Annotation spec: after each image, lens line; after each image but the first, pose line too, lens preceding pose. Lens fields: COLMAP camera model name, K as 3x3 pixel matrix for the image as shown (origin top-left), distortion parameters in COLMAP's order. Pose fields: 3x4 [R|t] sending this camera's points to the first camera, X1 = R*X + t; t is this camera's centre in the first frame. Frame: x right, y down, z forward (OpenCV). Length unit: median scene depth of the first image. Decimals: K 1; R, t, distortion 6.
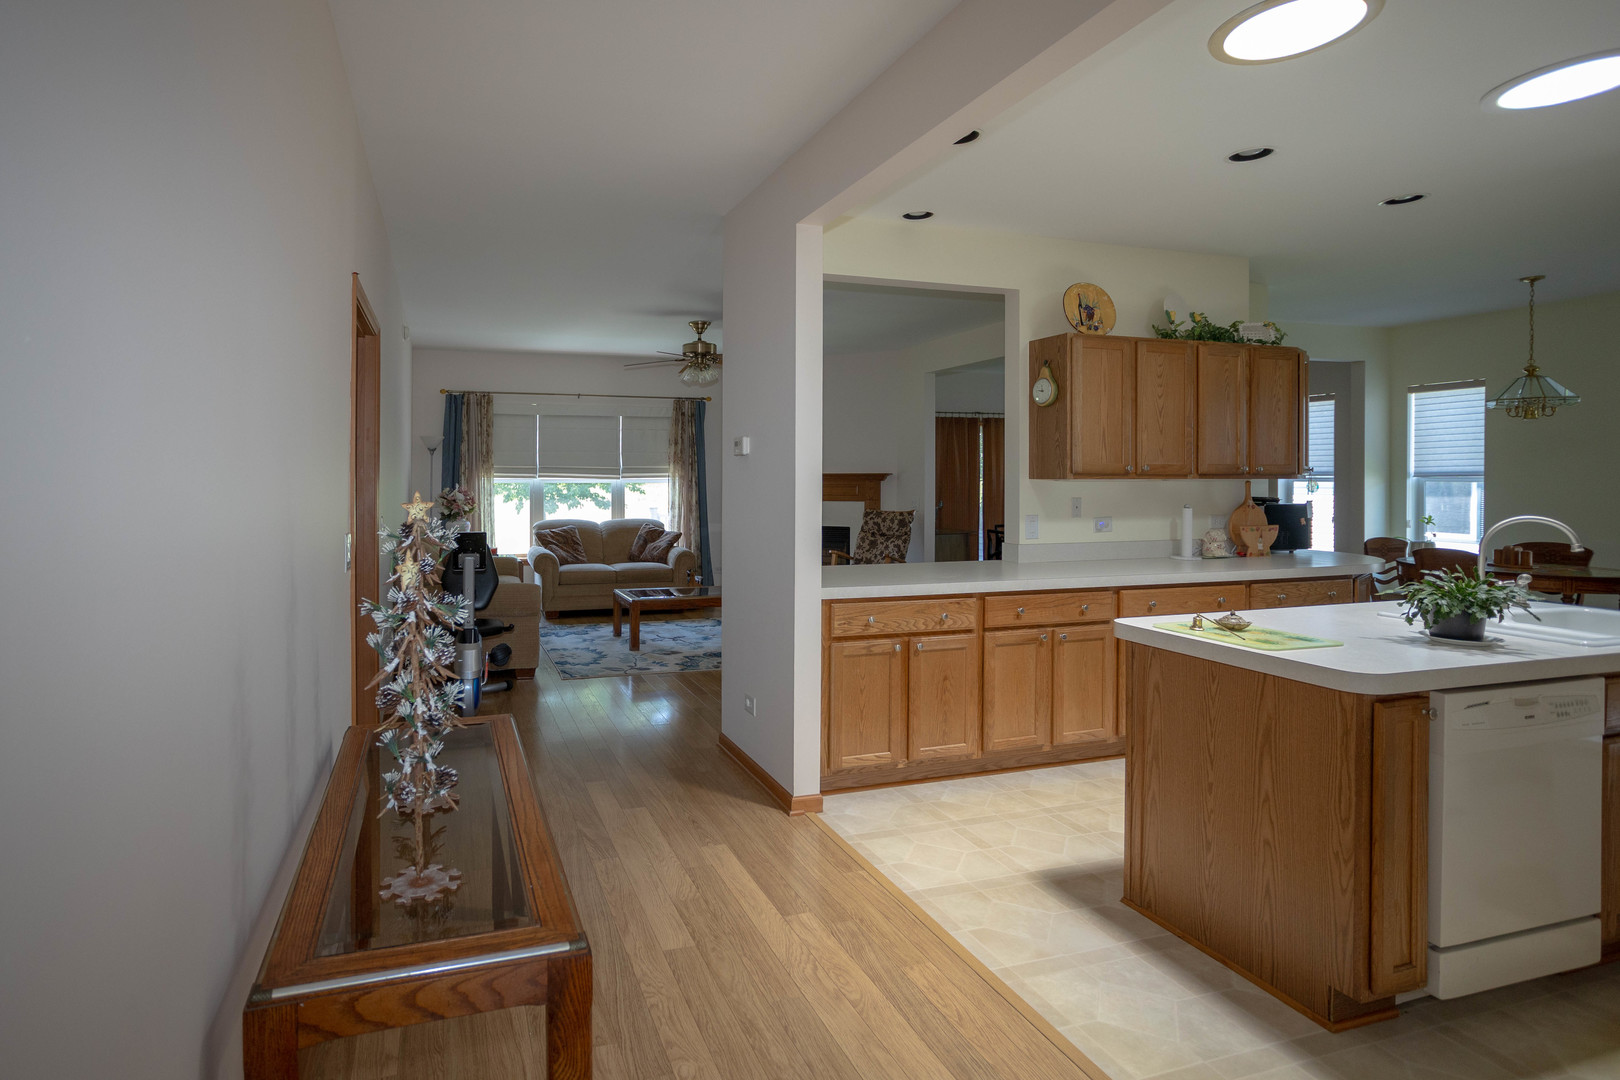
lens RADIAL K [[834.8, 0, 663.2], [0, 834.8, 483.4], [0, 0, 1]] dist [-0.055563, 0.023245]
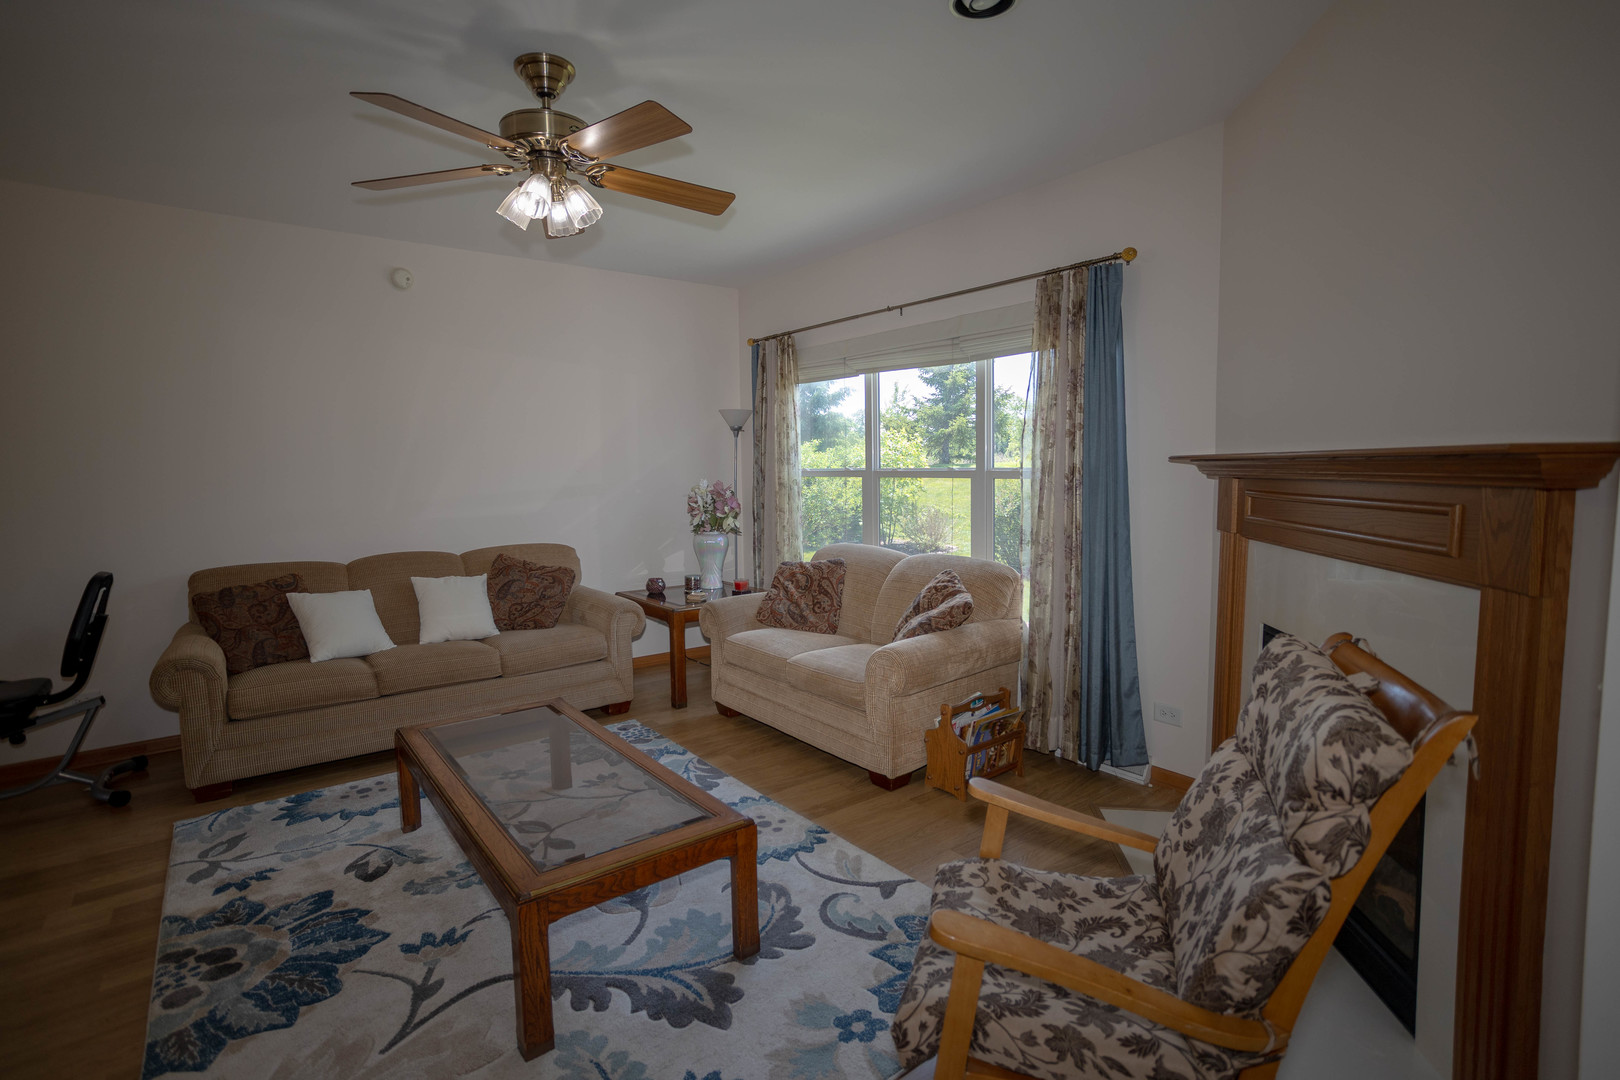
lens RADIAL K [[774.8, 0, 812.8], [0, 774.8, 536.0], [0, 0, 1]] dist [-0.052718, 0.034680]
pose [[0.382058, 0.081476, -0.920540, 0.673153], [0.006065, 0.995863, 0.090660, -0.018225], [0.924118, -0.040220, 0.379984, 1.536303]]
